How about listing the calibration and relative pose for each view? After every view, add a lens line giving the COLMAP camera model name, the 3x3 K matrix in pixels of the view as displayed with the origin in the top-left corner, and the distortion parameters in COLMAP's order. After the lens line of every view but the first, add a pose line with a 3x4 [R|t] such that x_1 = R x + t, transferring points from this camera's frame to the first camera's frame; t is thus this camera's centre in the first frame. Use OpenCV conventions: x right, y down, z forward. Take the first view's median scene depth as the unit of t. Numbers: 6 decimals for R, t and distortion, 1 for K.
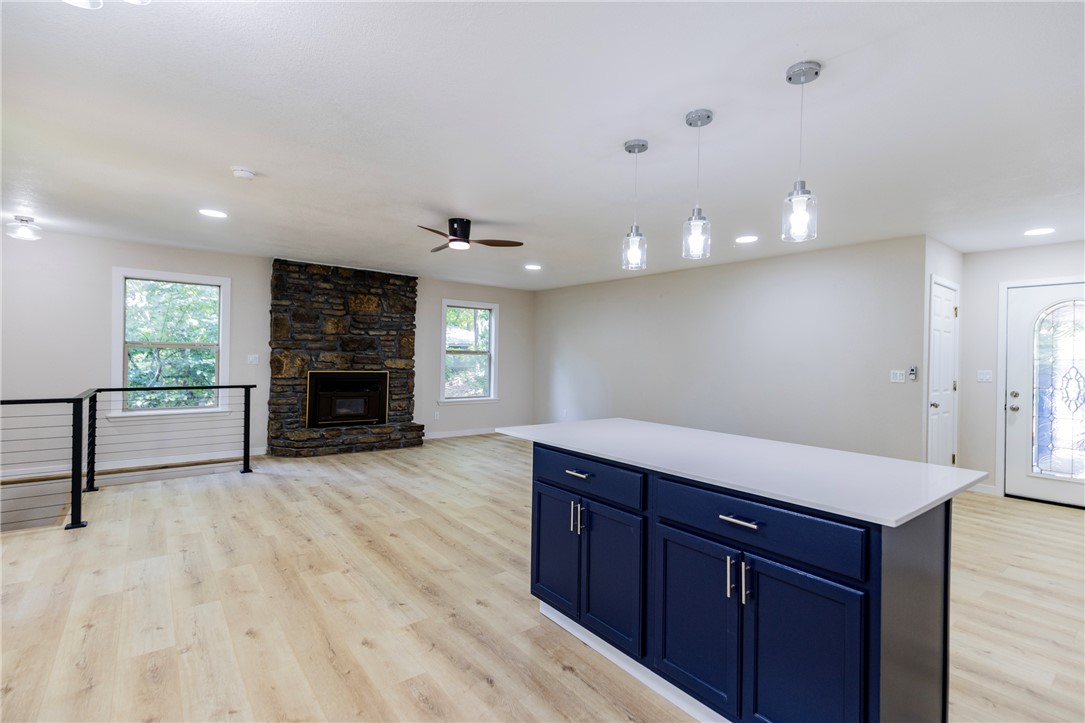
lens RADIAL K [[509.1, 0, 564.2], [0, 509.1, 356.0], [0, 0, 1]] dist [0.005862, -0.000696]
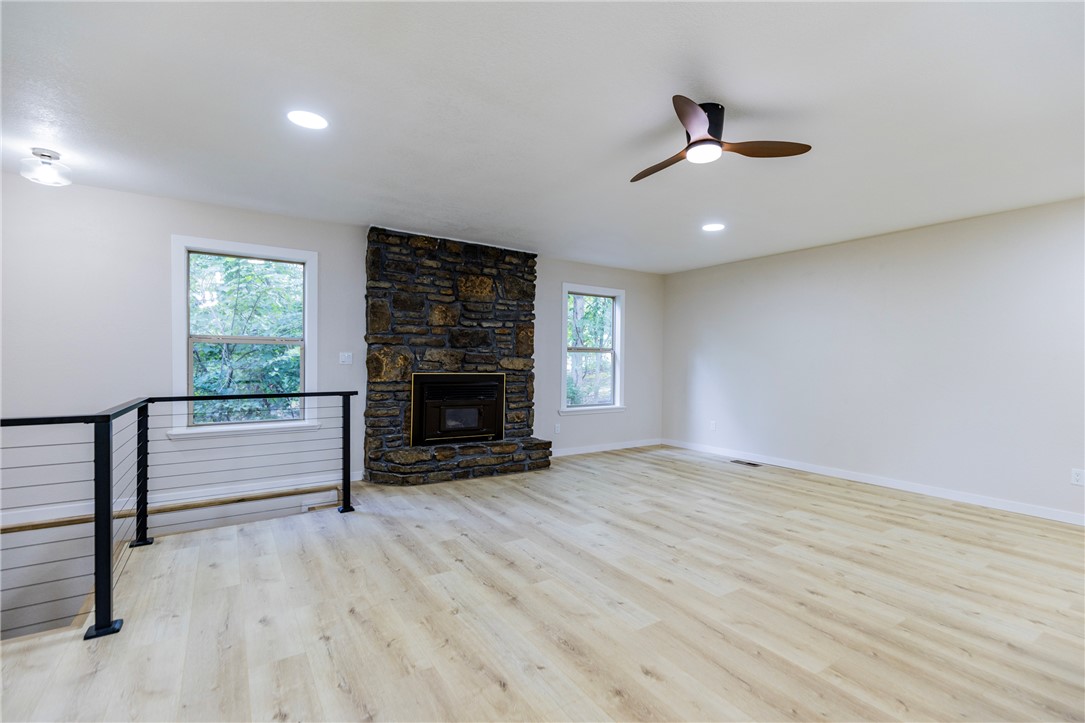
lens RADIAL K [[494.5, 0, 560.3], [0, 494.5, 364.5], [0, 0, 1]] dist [0.014207, -0.004040]
pose [[0.996150, -0.010074, -0.087083, -0.272606], [0.010525, 0.999933, 0.004729, 0.019655], [0.087030, -0.005627, 0.996190, 0.344015]]
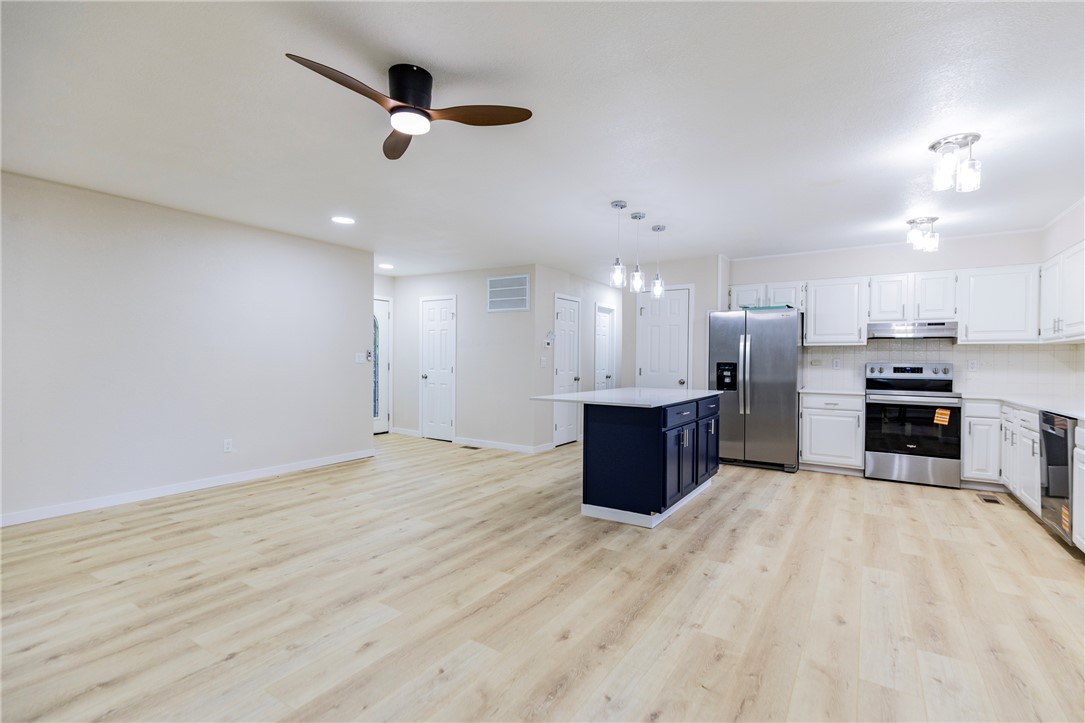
lens RADIAL K [[494.5, 0, 555.6], [0, 494.5, 365.7], [0, 0, 1]] dist [0.014207, -0.004040]
pose [[-0.315873, -0.033815, 0.948199, -0.627143], [-0.015843, 0.999413, 0.030363, 0.012486], [-0.948669, -0.005432, -0.316223, 0.859178]]
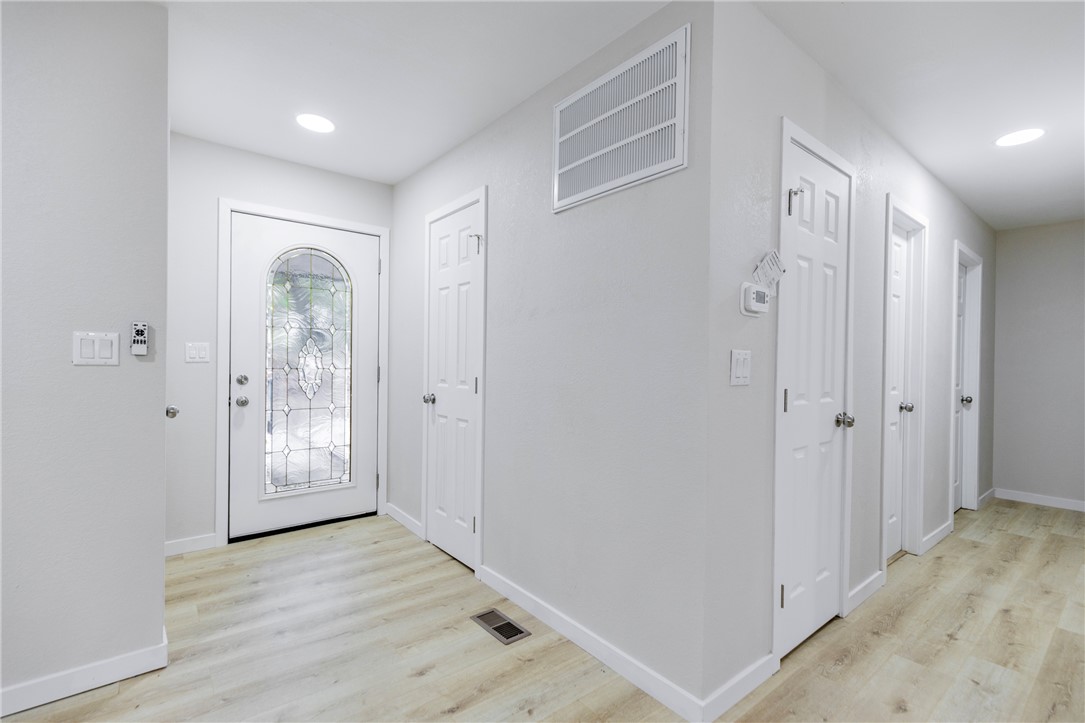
lens RADIAL K [[494.5, 0, 542.3], [0, 494.5, 368.0], [0, 0, 1]] dist [0.014207, -0.004040]
pose [[0.019859, -0.027536, 0.999424, 0.266370], [-0.013309, 0.999525, 0.027803, 0.037157], [-0.999714, -0.013853, 0.019483, 0.610787]]
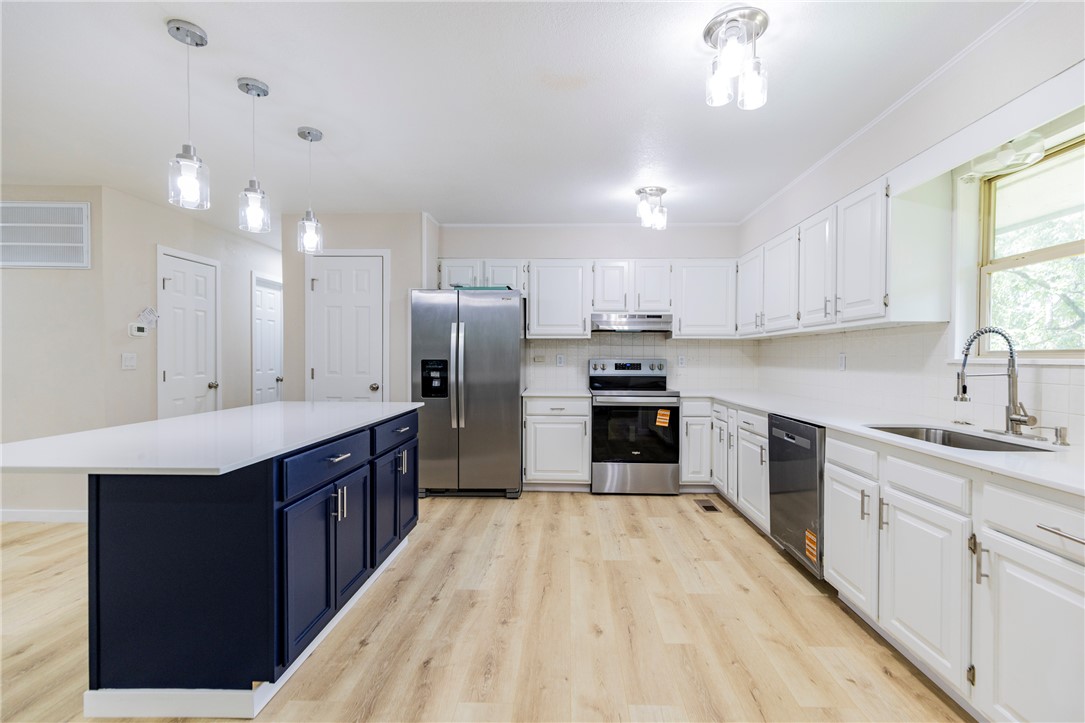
lens RADIAL K [[494.5, 0, 556.7], [0, 494.5, 363.5], [0, 0, 1]] dist [0.014207, -0.004040]
pose [[-0.757463, -0.034286, 0.651977, -0.379355], [-0.021472, 0.999388, 0.027609, 0.012546], [-0.652524, 0.006913, -0.757736, 0.629635]]
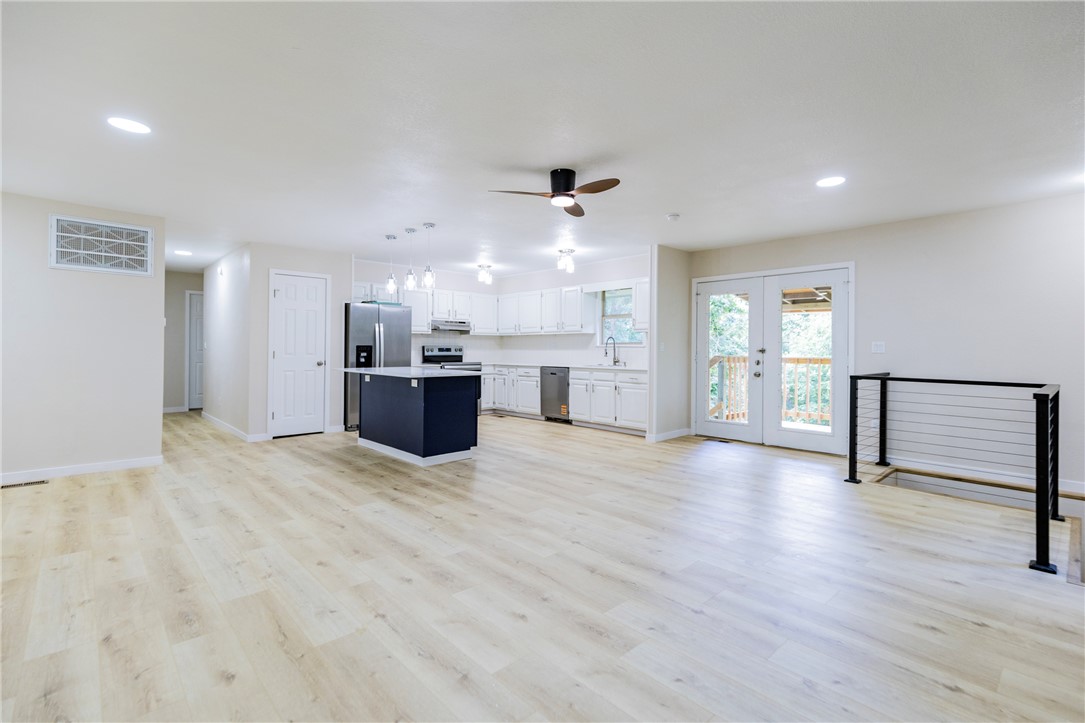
lens RADIAL K [[494.5, 0, 558.7], [0, 494.5, 356.6], [0, 0, 1]] dist [0.014207, -0.004040]
pose [[-0.996908, -0.026692, -0.073905, -0.121488], [-0.027918, 0.999489, 0.015593, 0.027974], [0.073451, 0.017608, -0.997143, 1.543859]]
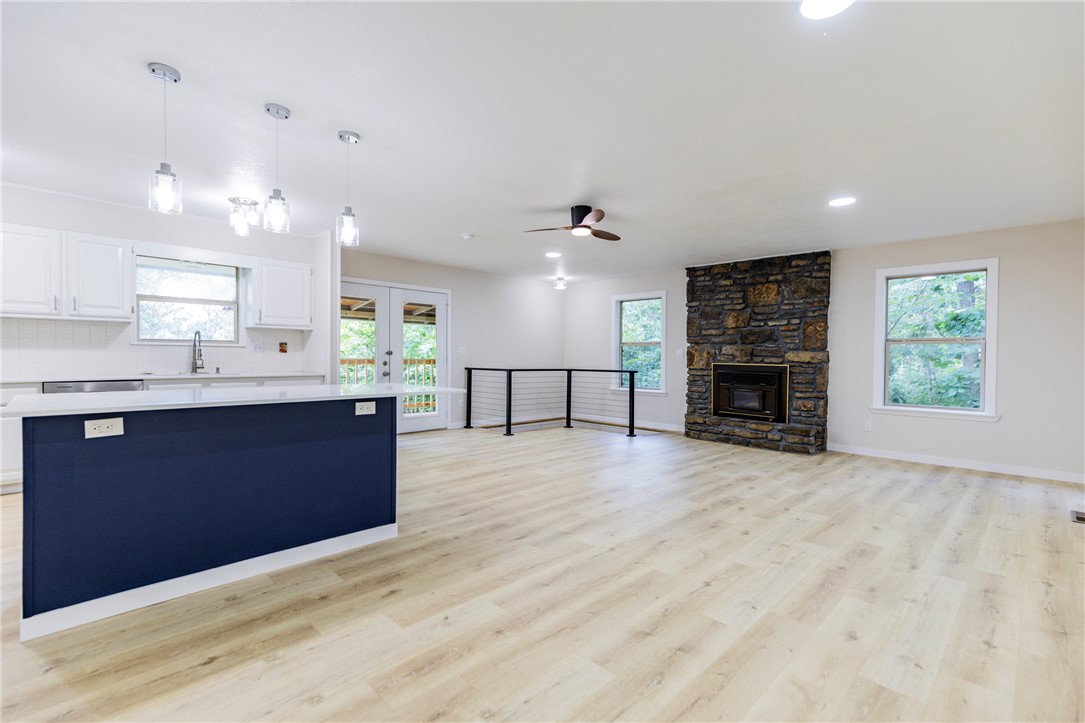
lens RADIAL K [[494.5, 0, 548.8], [0, 494.5, 360.6], [0, 0, 1]] dist [0.014207, -0.004040]
pose [[0.095700, -0.013452, -0.995319, 0.676529], [-0.009421, 0.999852, -0.014419, 0.054911], [0.995366, 0.010756, 0.095559, 0.706663]]
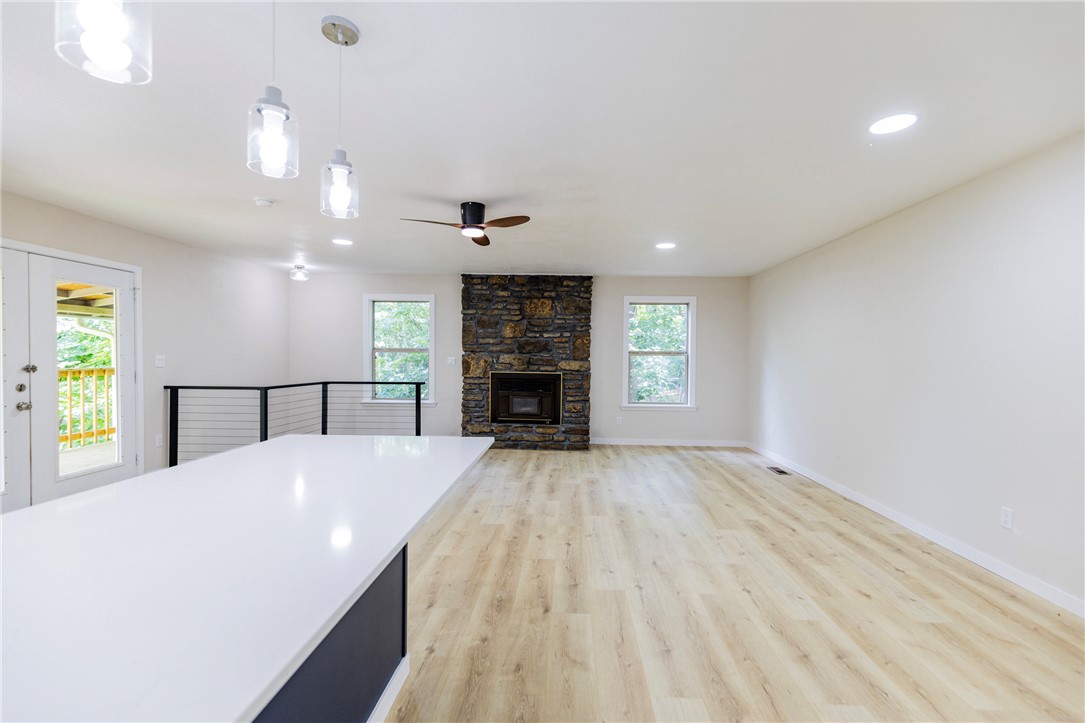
lens RADIAL K [[494.5, 0, 554.3], [0, 494.5, 359.0], [0, 0, 1]] dist [0.014207, -0.004040]
pose [[0.749141, -0.009914, -0.662337, 0.411068], [0.005785, 0.999948, -0.008424, 0.015474], [0.662386, 0.002479, 0.749159, 0.365738]]
